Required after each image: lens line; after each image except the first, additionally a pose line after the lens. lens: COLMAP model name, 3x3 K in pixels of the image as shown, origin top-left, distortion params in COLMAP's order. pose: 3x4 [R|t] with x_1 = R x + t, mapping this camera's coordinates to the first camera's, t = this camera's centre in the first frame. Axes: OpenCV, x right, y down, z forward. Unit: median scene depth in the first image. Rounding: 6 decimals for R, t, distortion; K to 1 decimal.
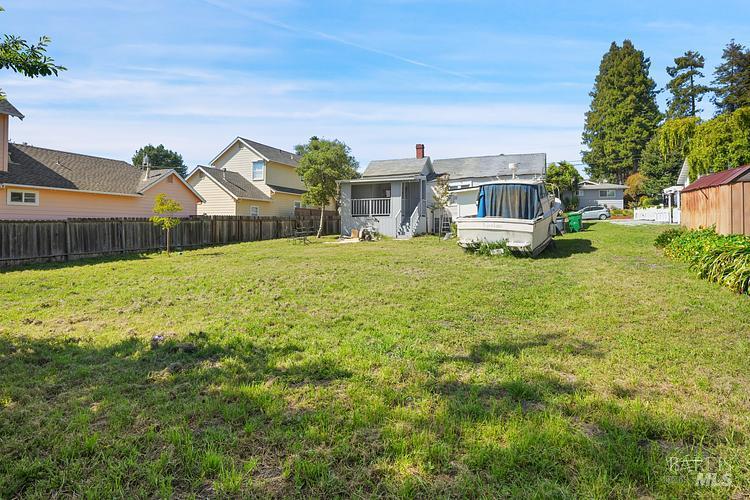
lens RADIAL K [[402.7, 0, 371.9], [0, 402.7, 247.4], [0, 0, 1]] dist [-0.013113, 0.005144]
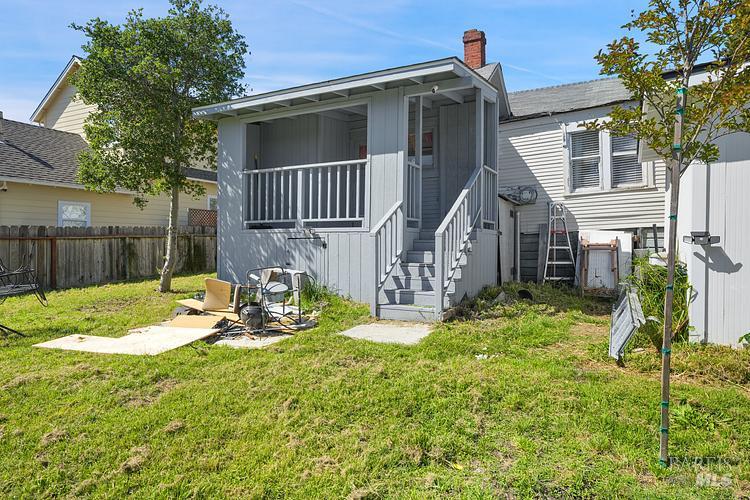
lens RADIAL K [[448.7, 0, 376.3], [0, 448.7, 250.8], [0, 0, 1]] dist [-0.003221, 0.000117]
pose [[0.996405, 0.005524, -0.084531, 0.059879], [-0.008078, 0.999520, -0.029901, -0.039813], [0.084326, 0.030477, 0.995972, 0.534153]]
